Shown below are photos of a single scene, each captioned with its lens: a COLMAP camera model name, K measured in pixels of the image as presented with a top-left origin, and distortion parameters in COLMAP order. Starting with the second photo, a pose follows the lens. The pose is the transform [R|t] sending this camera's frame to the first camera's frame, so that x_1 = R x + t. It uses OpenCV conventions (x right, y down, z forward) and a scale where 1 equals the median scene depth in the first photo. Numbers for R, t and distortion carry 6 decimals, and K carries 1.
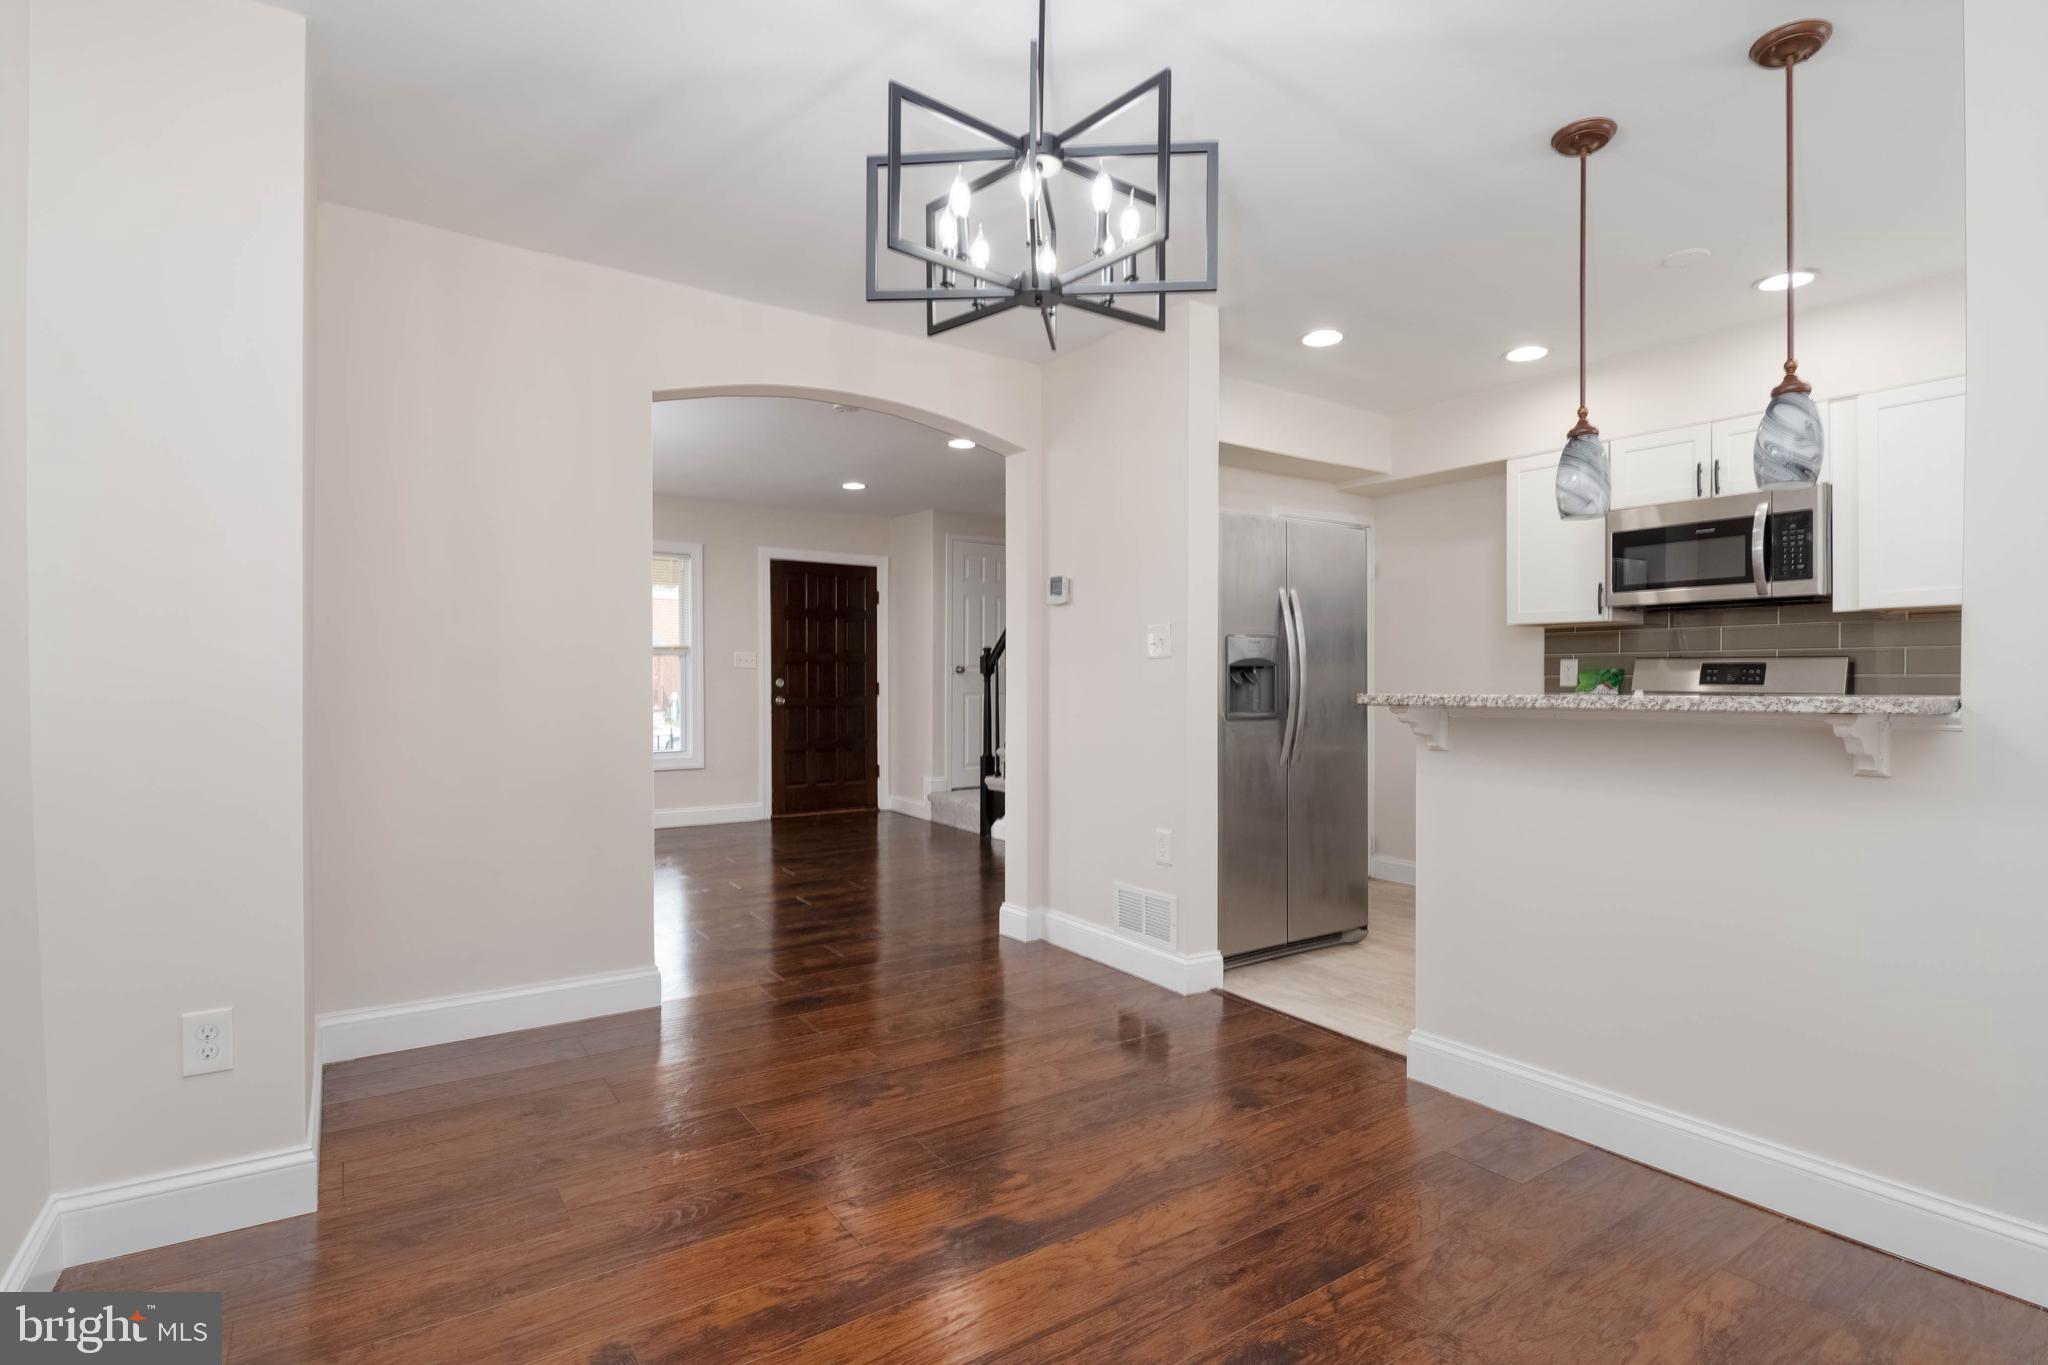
lens RADIAL K [[979.4, 0, 1036.4], [0, 979.4, 682.9], [0, 0, 1]] dist [-0.007931, -0.001450]
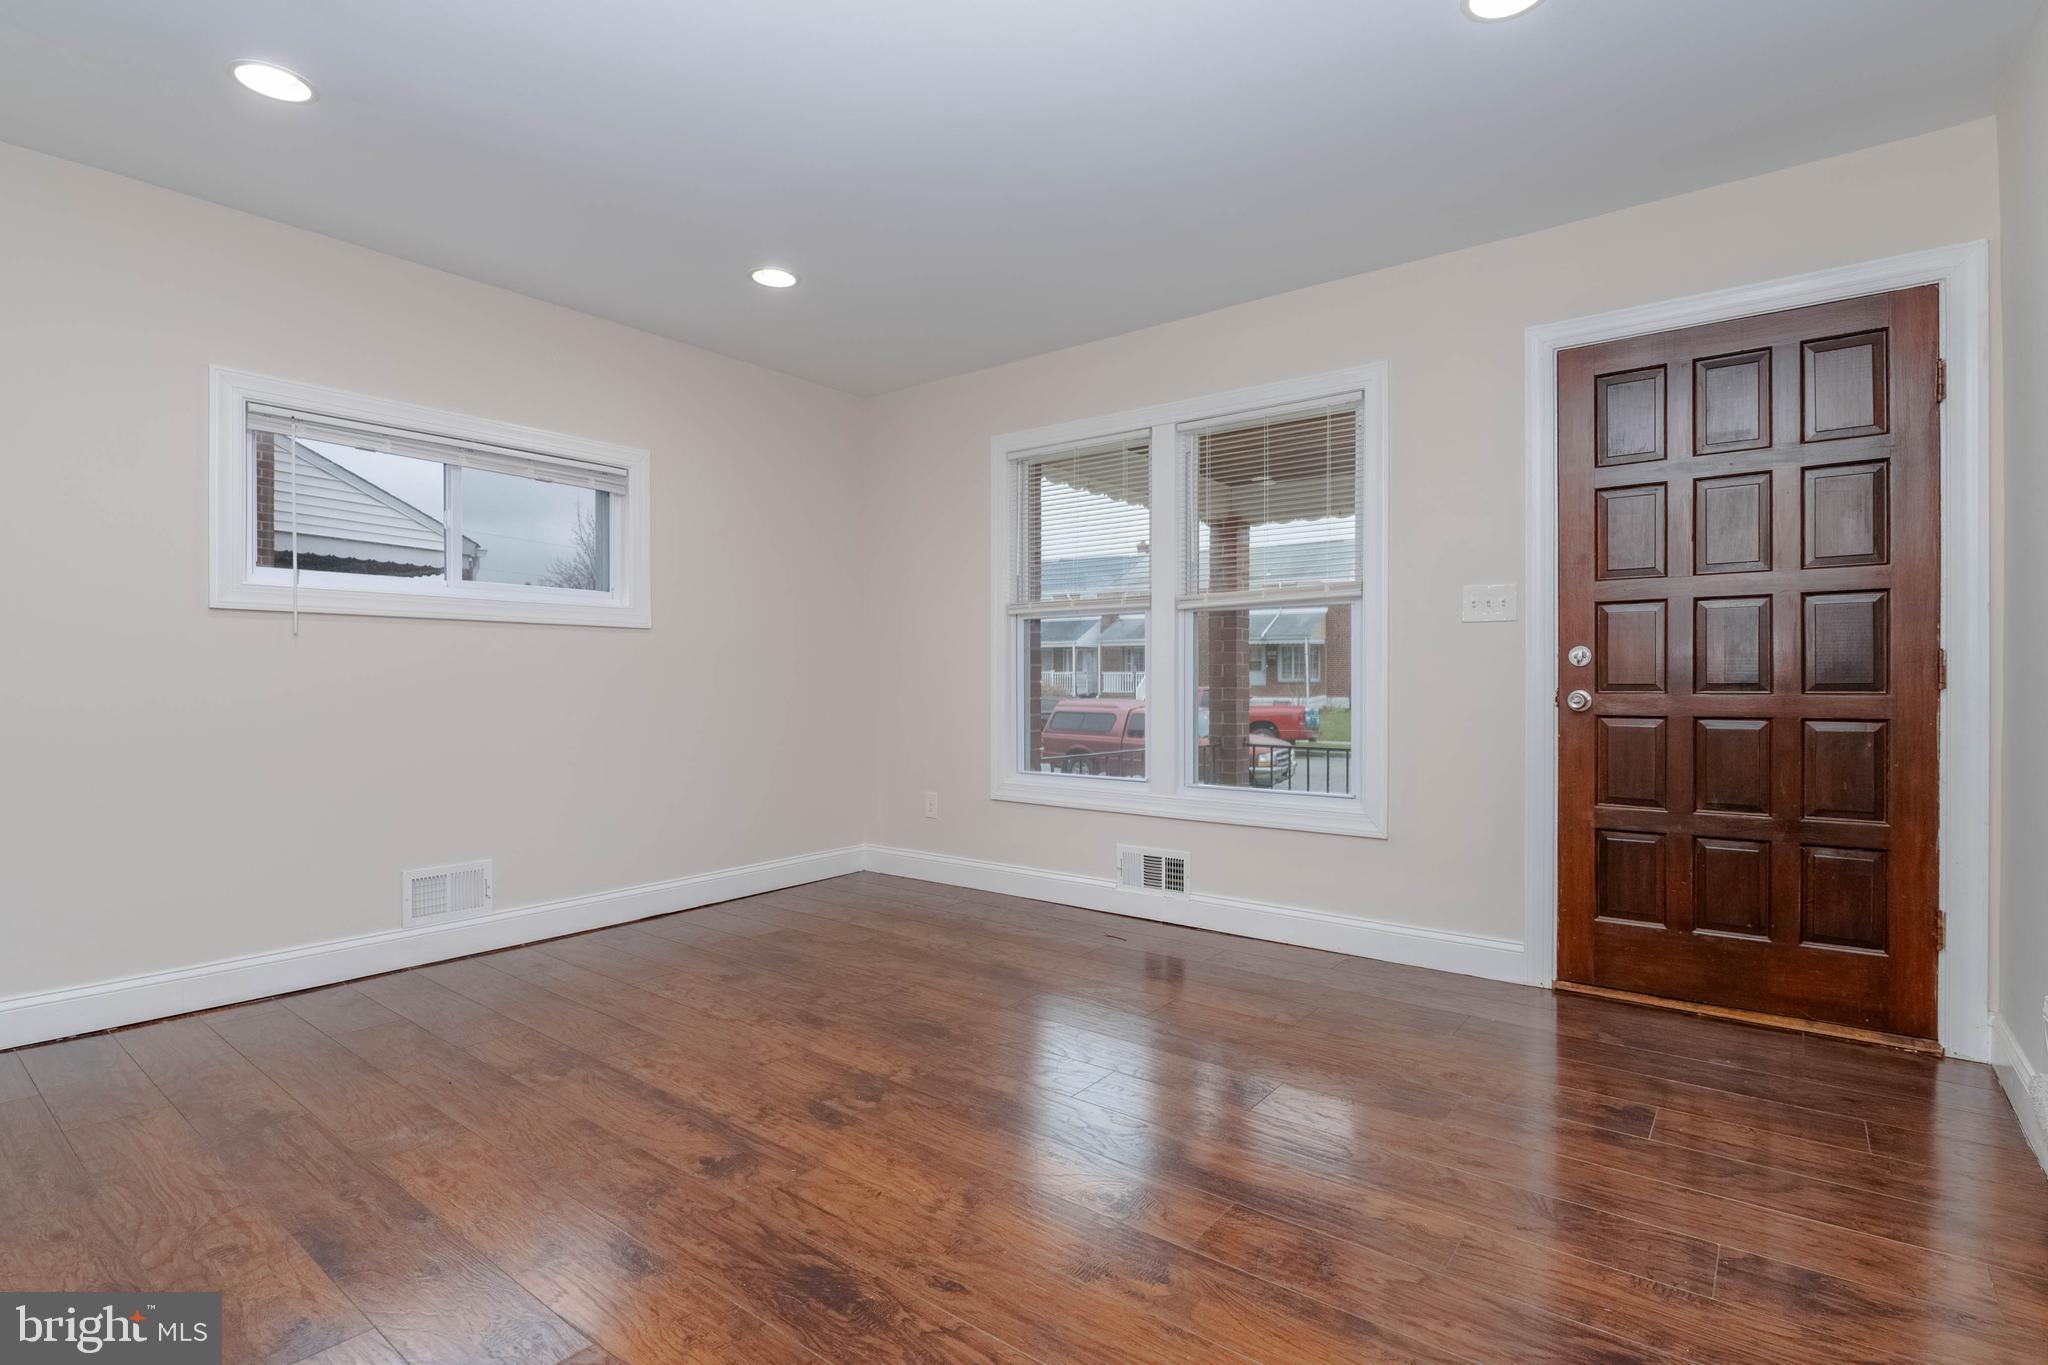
lens RADIAL K [[979.4, 0, 1036.4], [0, 979.4, 682.9], [0, 0, 1]] dist [-0.007931, -0.001450]
pose [[0.304664, 0.005233, -0.952446, 0.050184], [-0.002186, 0.999986, 0.004795, 0.009770], [0.952457, 0.000621, 0.304671, 0.669886]]
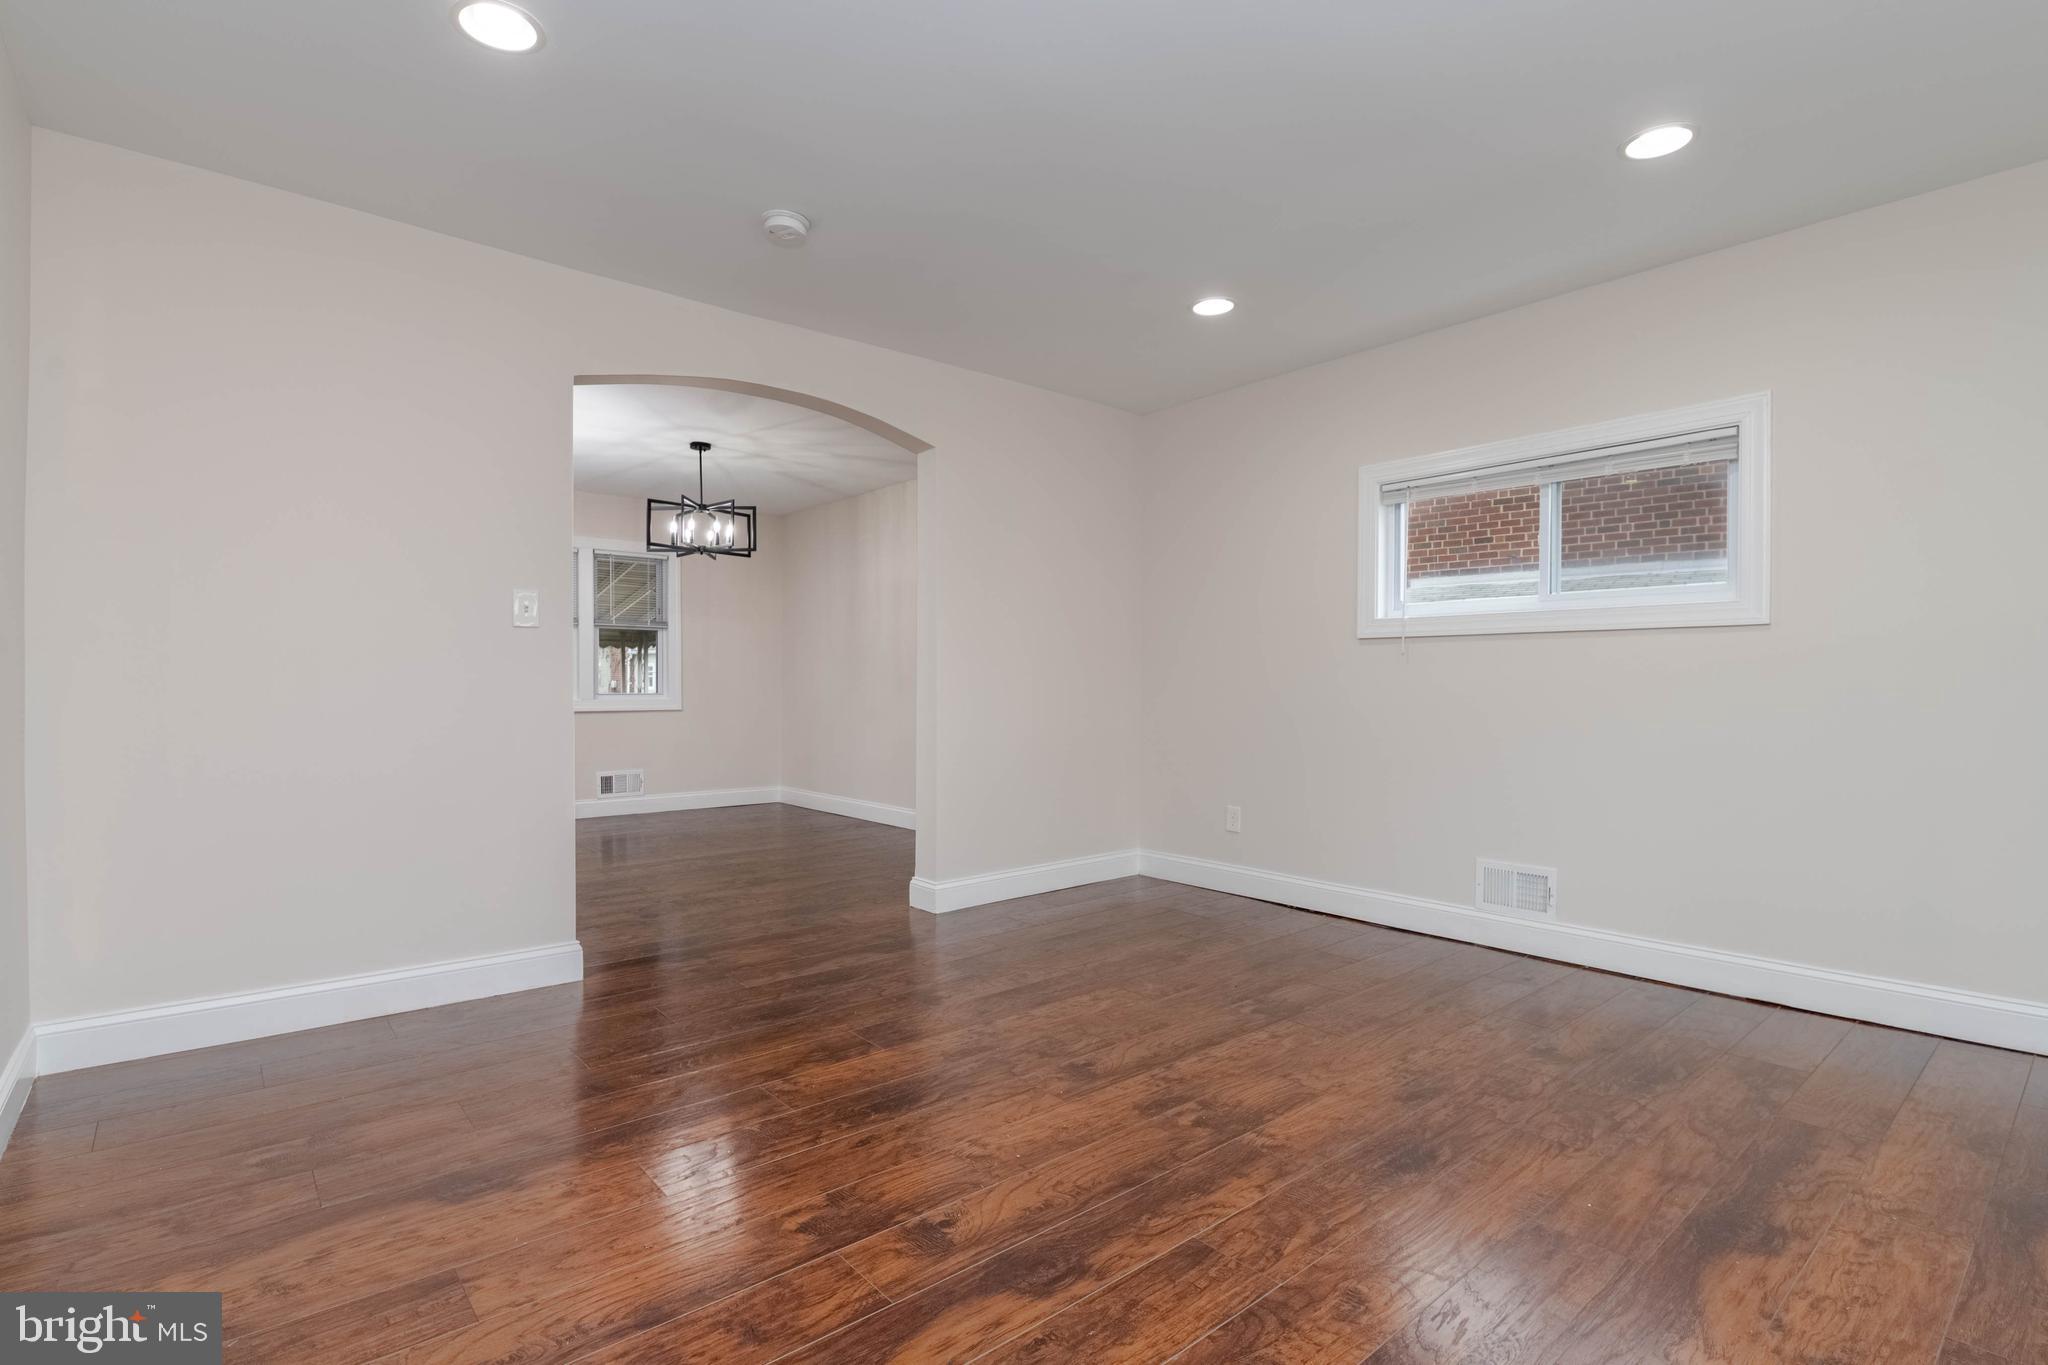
lens RADIAL K [[979.4, 0, 1036.4], [0, 979.4, 682.9], [0, 0, 1]] dist [-0.007931, -0.001450]
pose [[-0.994495, -0.002472, -0.104753, -0.175914], [-0.002462, 0.999997, -0.000217, 0.008150], [0.104753, 0.000042, -0.994498, 1.003931]]
